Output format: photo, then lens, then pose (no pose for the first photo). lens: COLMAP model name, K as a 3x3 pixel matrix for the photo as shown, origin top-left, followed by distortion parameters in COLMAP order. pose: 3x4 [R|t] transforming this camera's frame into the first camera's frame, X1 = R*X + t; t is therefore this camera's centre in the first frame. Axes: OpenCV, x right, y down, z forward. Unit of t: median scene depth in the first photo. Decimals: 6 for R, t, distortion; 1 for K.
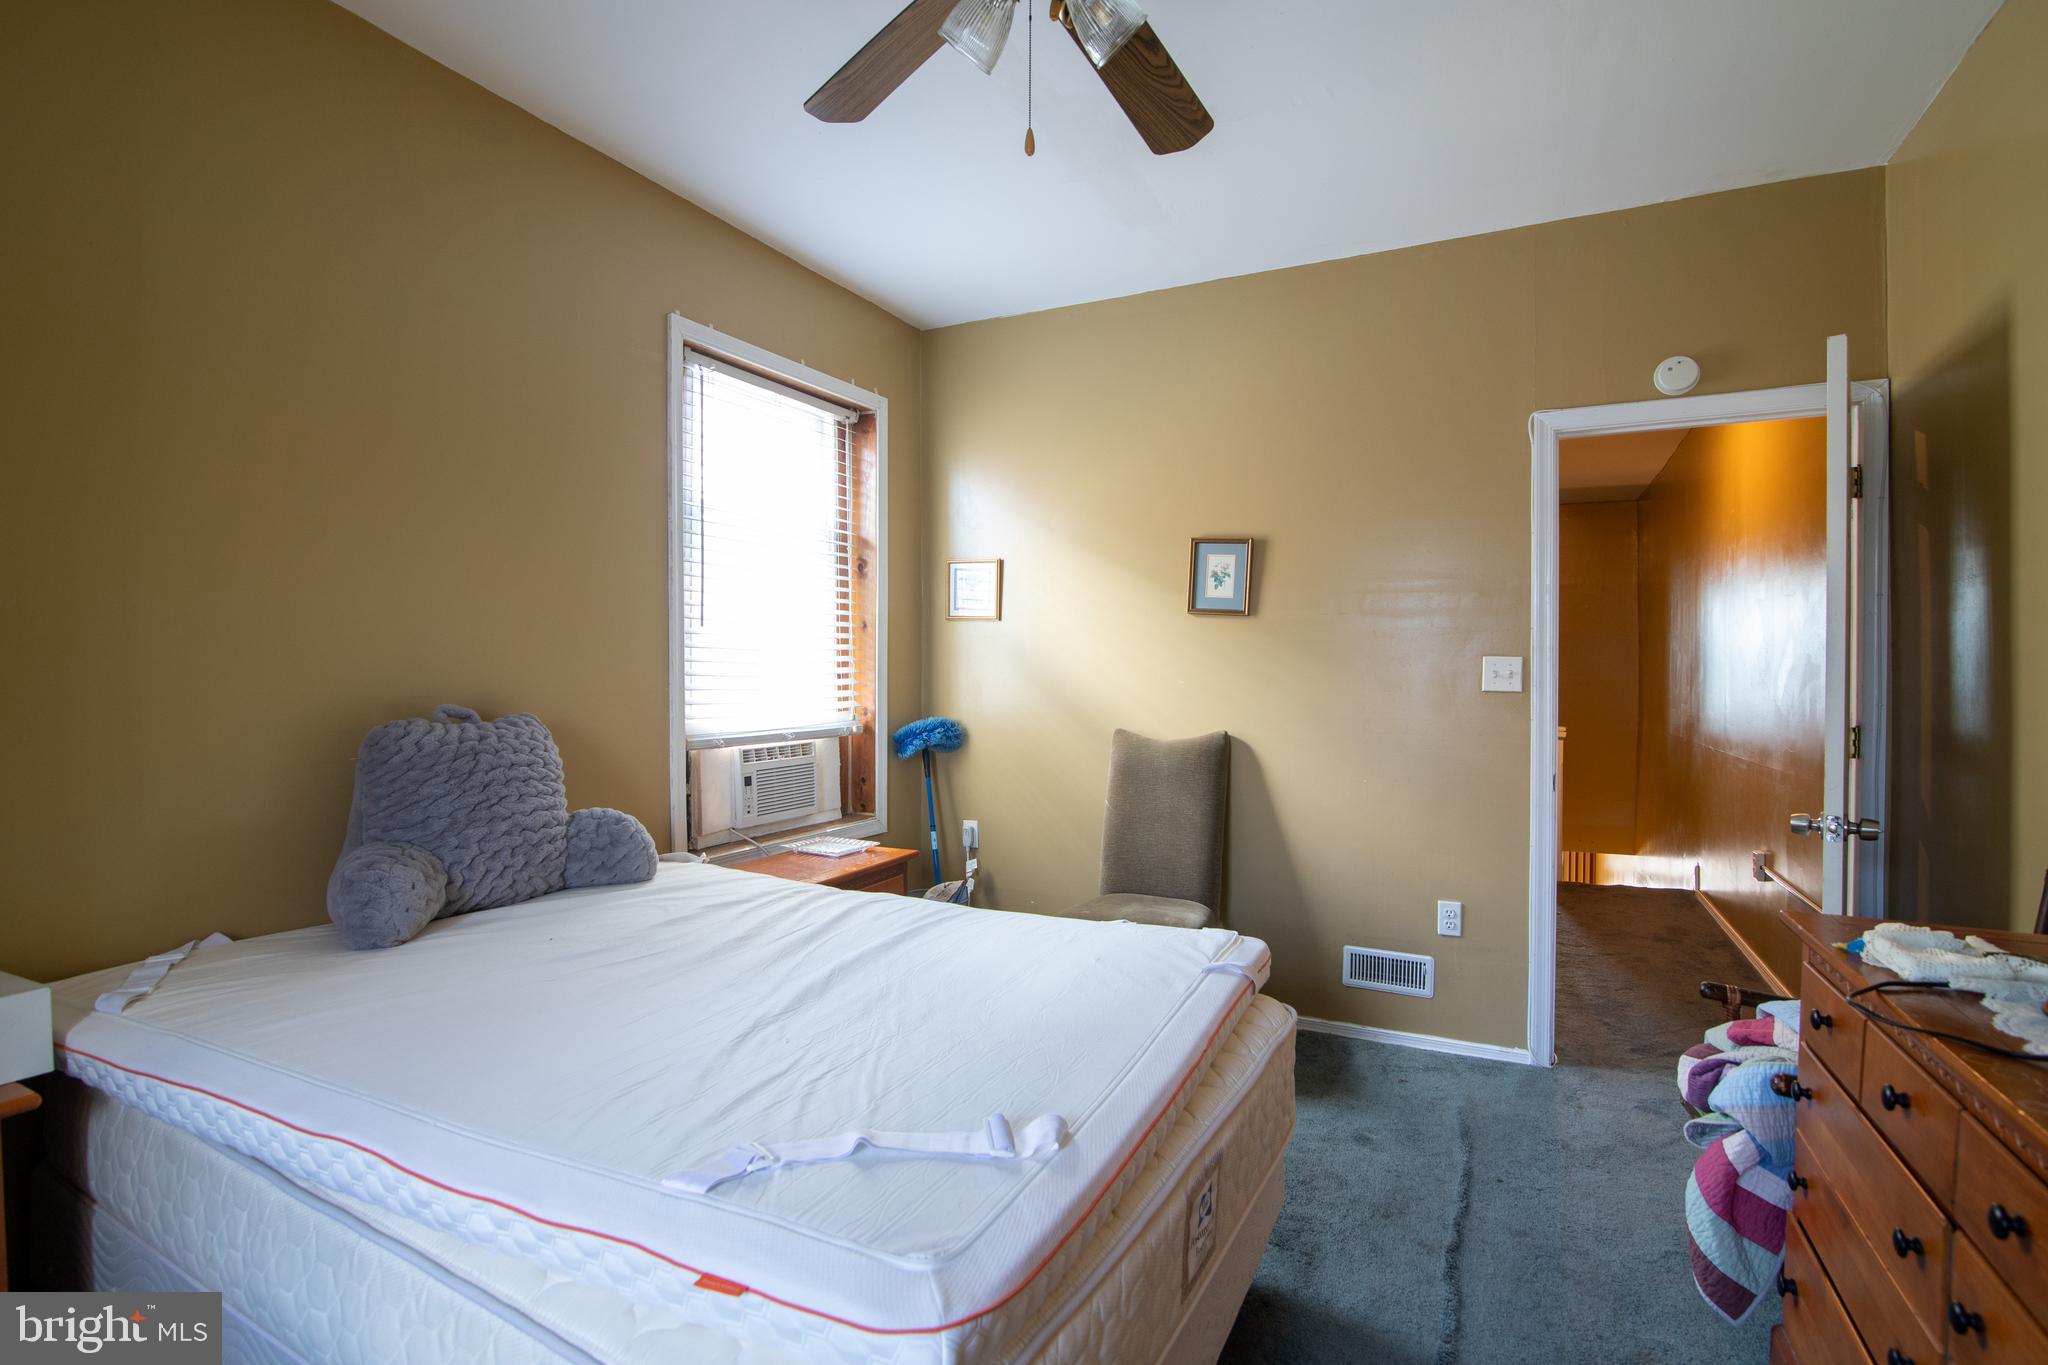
lens RADIAL K [[962.2, 0, 1062.8], [0, 962.2, 684.5], [0, 0, 1]] dist [-0.017302, 0.000055]
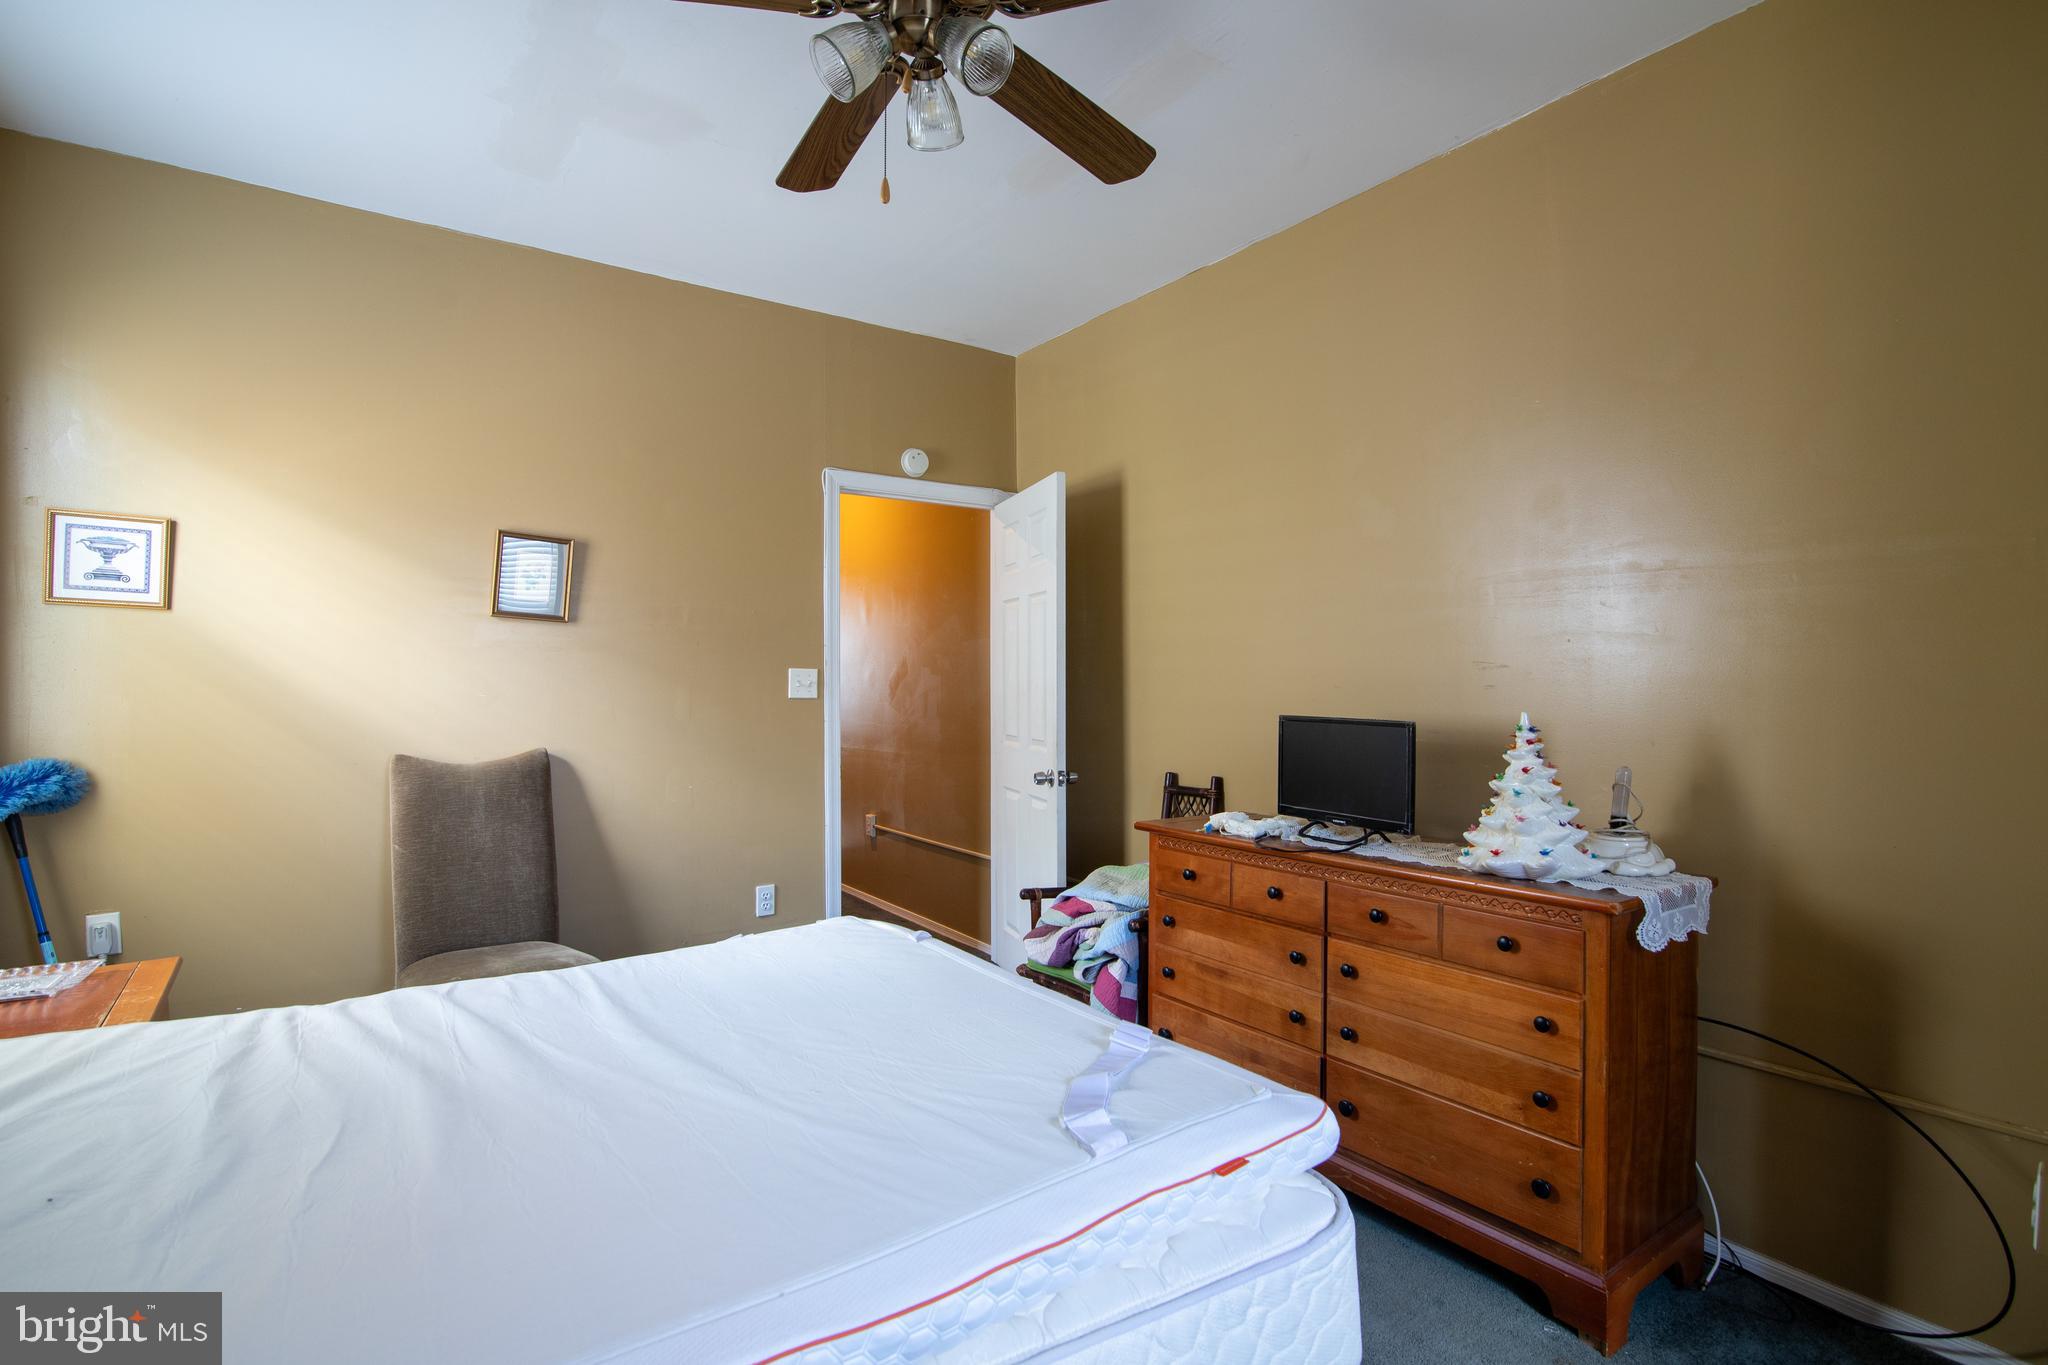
lens RADIAL K [[962.2, 0, 1062.8], [0, 962.2, 684.5], [0, 0, 1]] dist [-0.017302, 0.000055]
pose [[0.476016, -0.007689, 0.879403, -0.398429], [0.014945, 0.999888, 0.000653, -0.005304], [-0.879309, 0.012832, 0.476078, 0.144822]]
